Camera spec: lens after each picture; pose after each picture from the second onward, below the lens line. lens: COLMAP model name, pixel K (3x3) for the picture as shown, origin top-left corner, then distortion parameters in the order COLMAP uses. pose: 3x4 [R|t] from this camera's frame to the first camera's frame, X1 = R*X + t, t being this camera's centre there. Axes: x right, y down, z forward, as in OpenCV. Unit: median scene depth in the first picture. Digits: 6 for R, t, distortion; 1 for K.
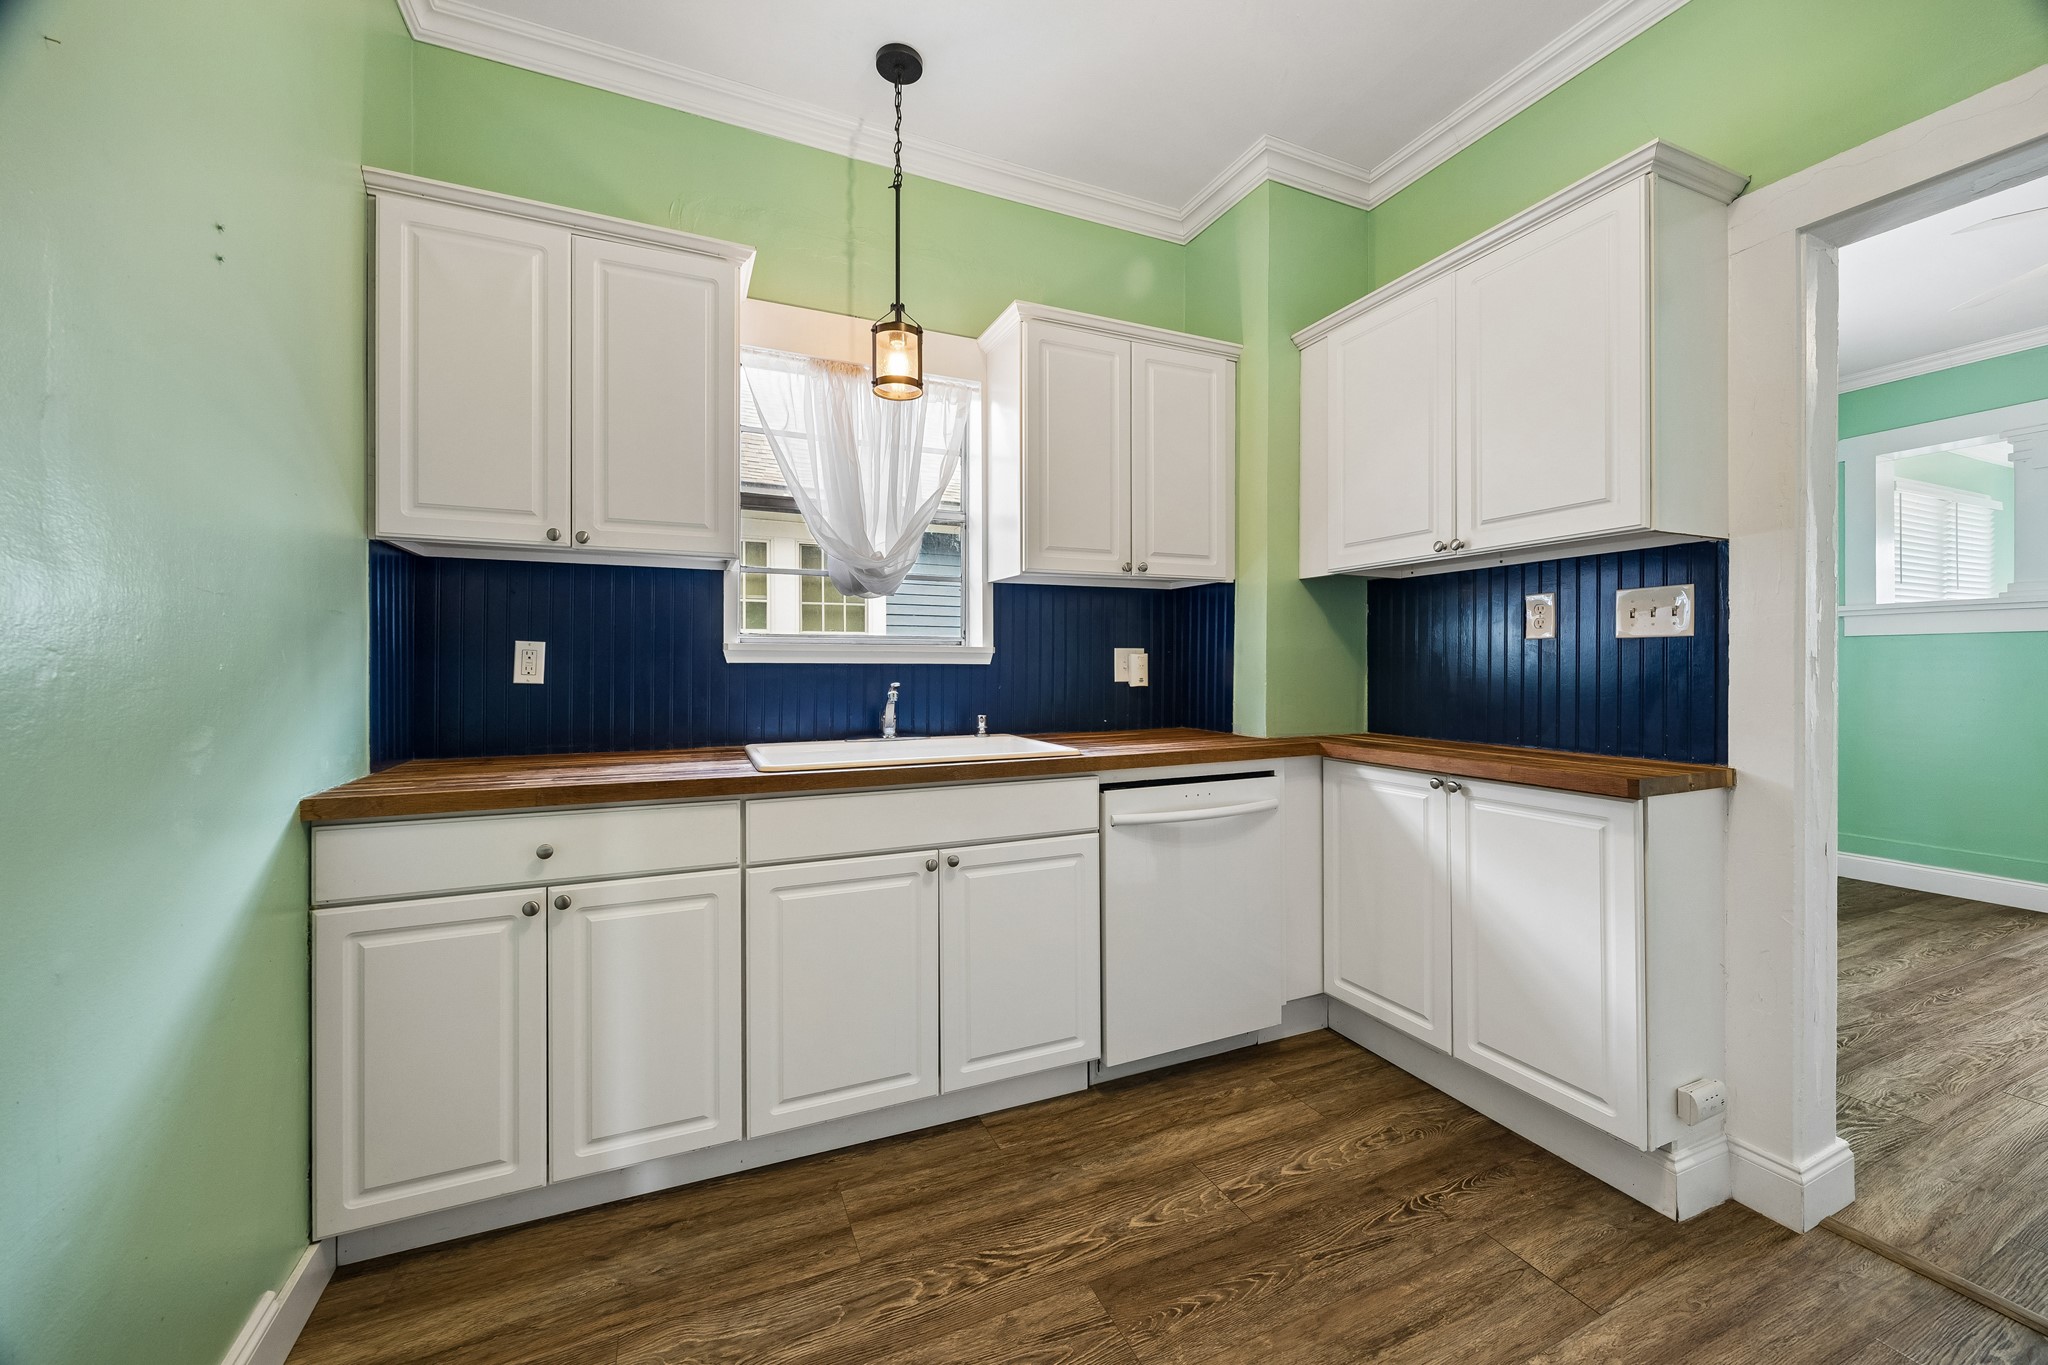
lens RADIAL K [[786.7, 0, 1023.2], [0, 786.7, 671.4], [0, 0, 1]] dist [-0.001725, 0.000166]
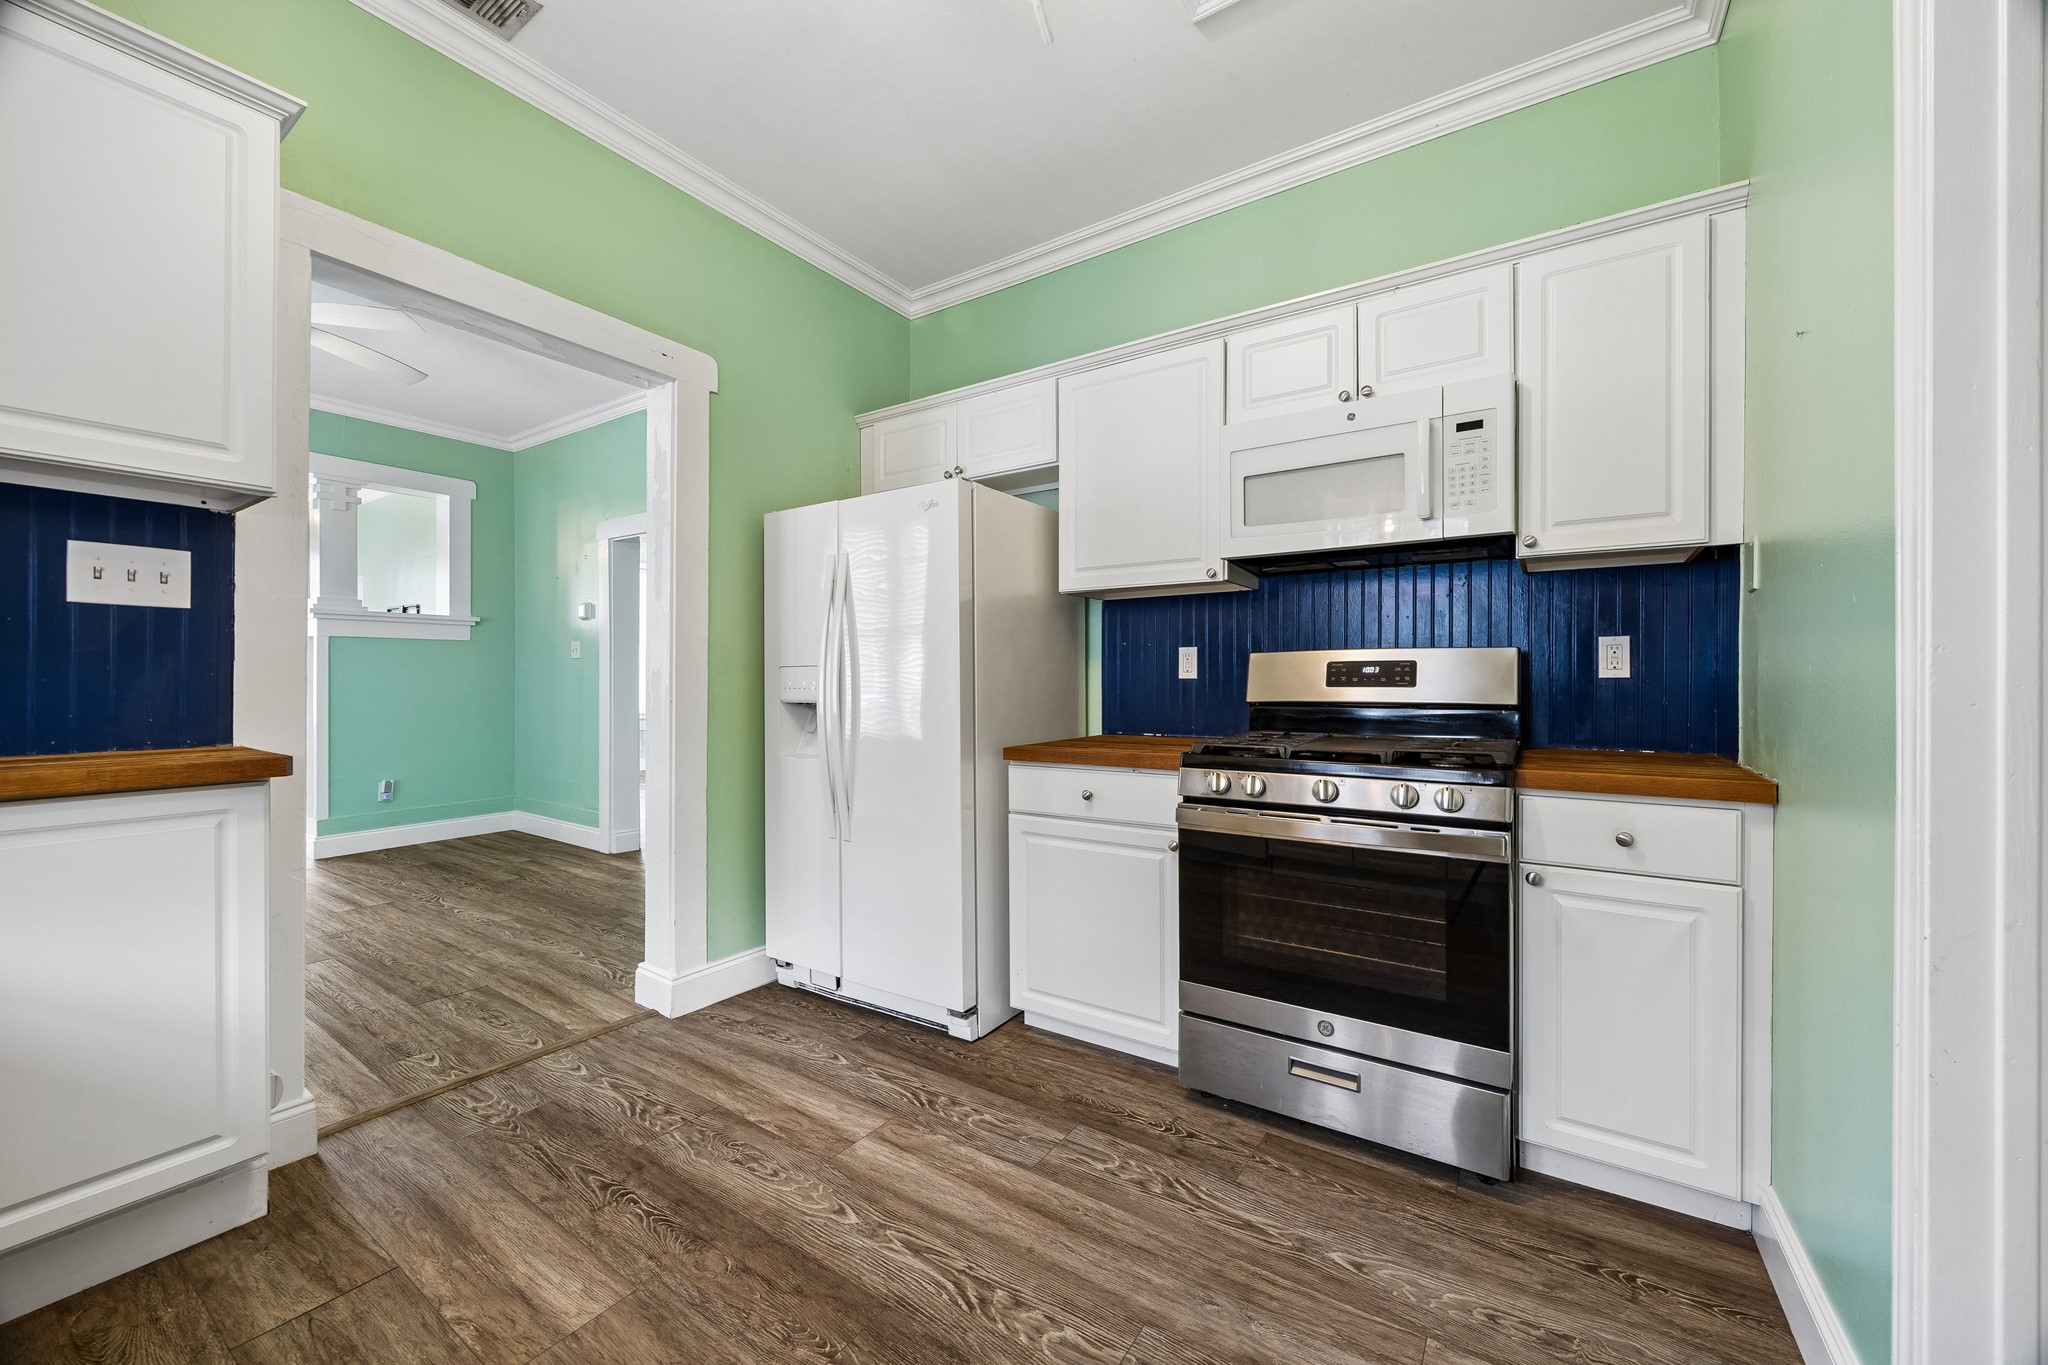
lens RADIAL K [[794.1, 0, 1016.6], [0, 794.1, 685.3], [0, 0, 1]] dist [-0.000479, 0.000165]
pose [[-0.537049, -0.000911, 0.843551, -0.406162], [0.004002, 0.999985, 0.003628, 0.041076], [-0.843542, 0.005324, -0.537038, 0.623487]]
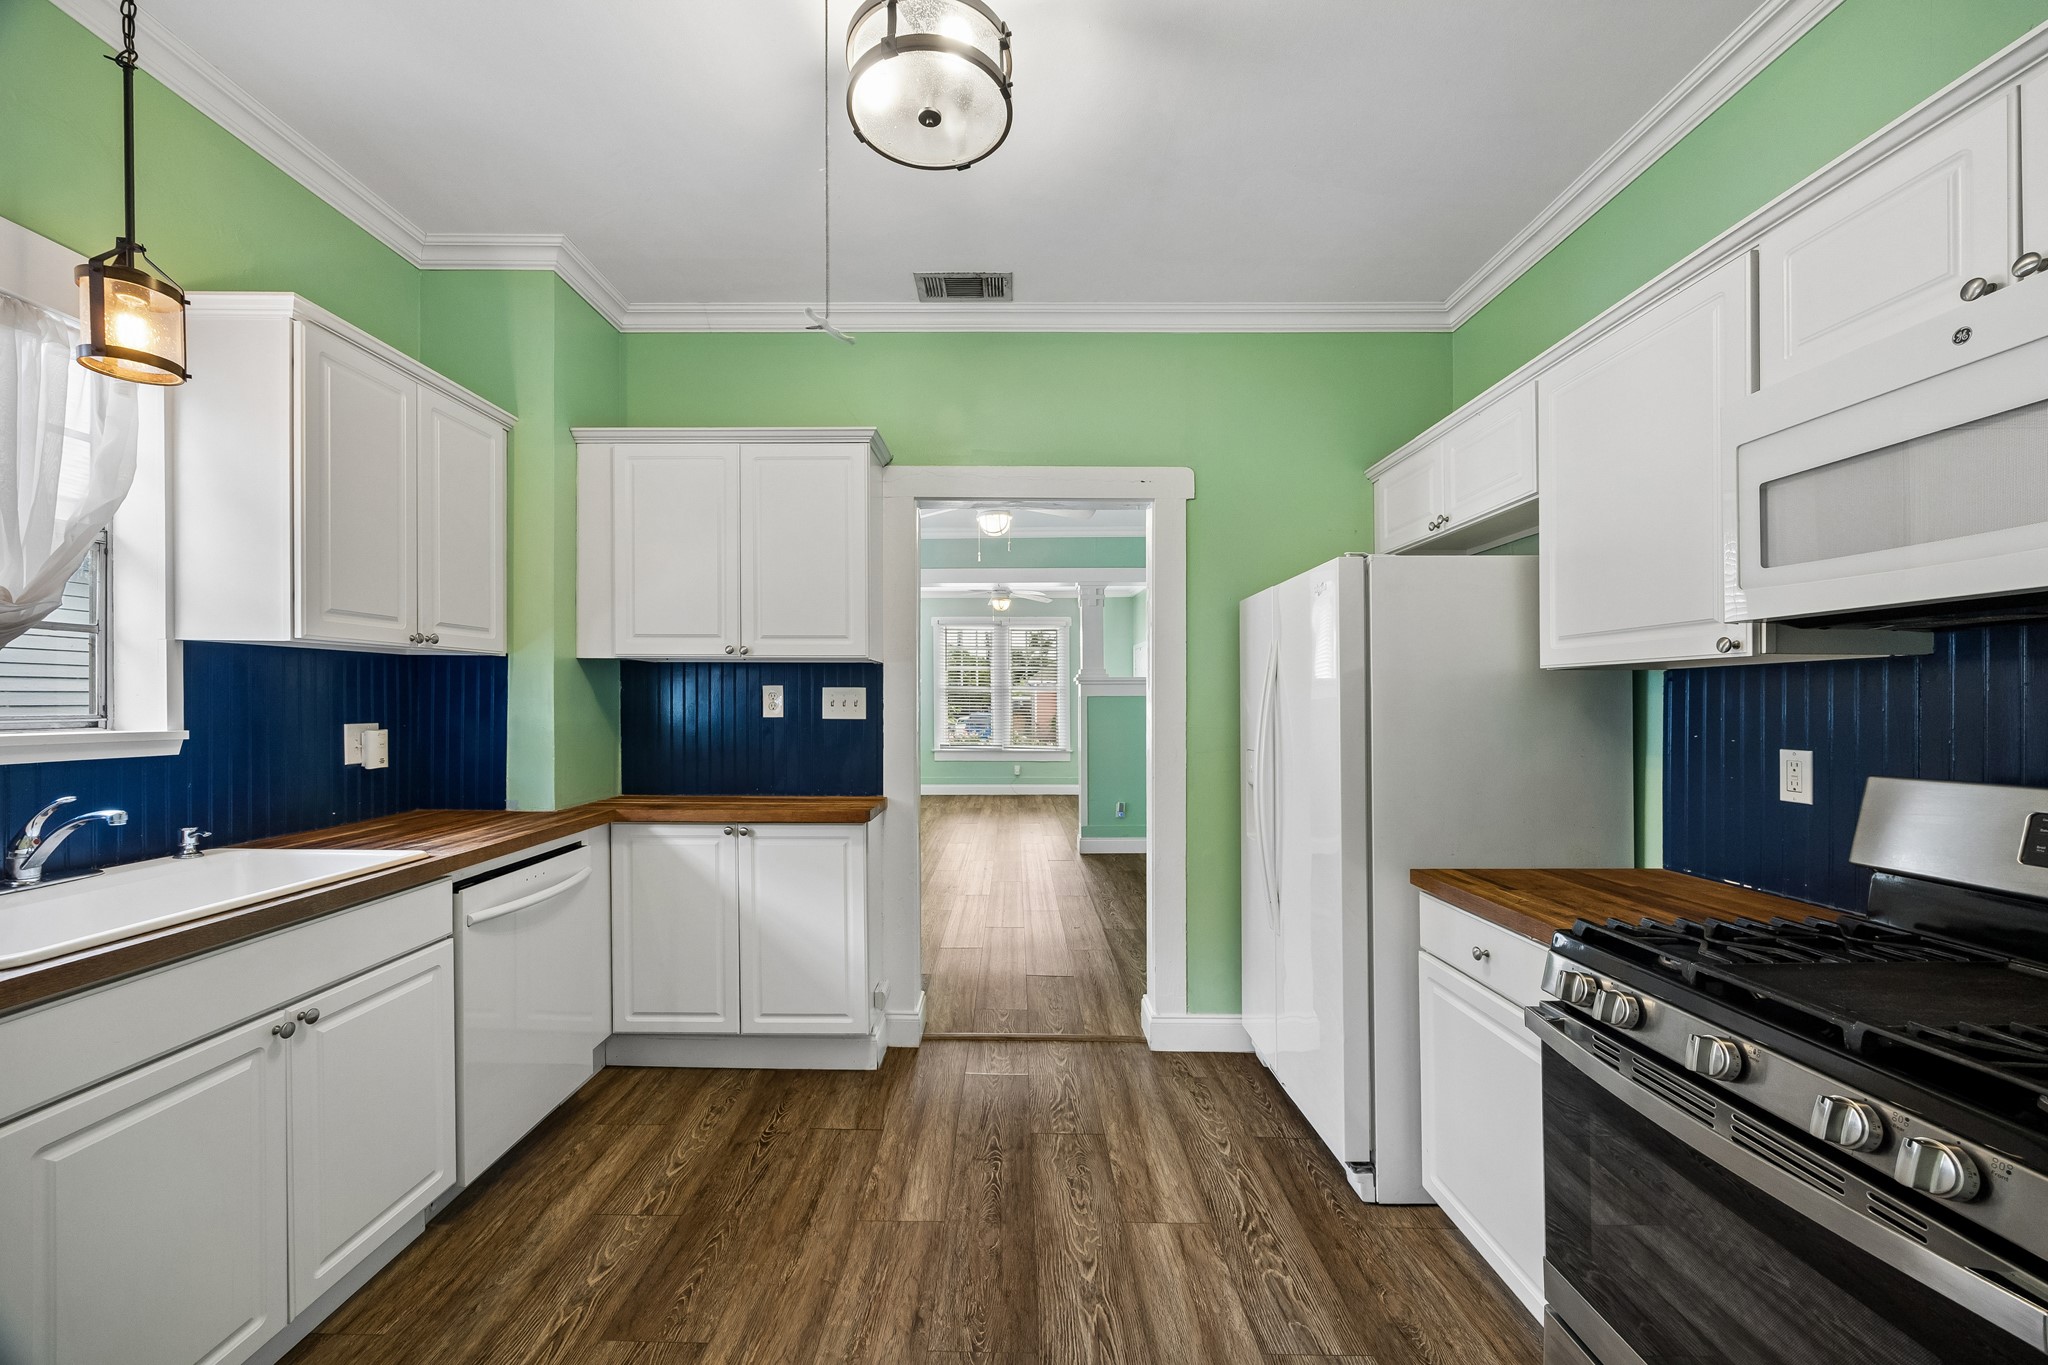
lens RADIAL K [[800.5, 0, 999.3], [0, 800.5, 706.8], [0, 0, 1]] dist [0.000092, -0.000109]
pose [[0.423461, -0.004626, 0.905903, -0.505467], [0.003082, 0.999989, 0.003666, -0.069450], [-0.905909, 0.001239, 0.423470, 0.028157]]
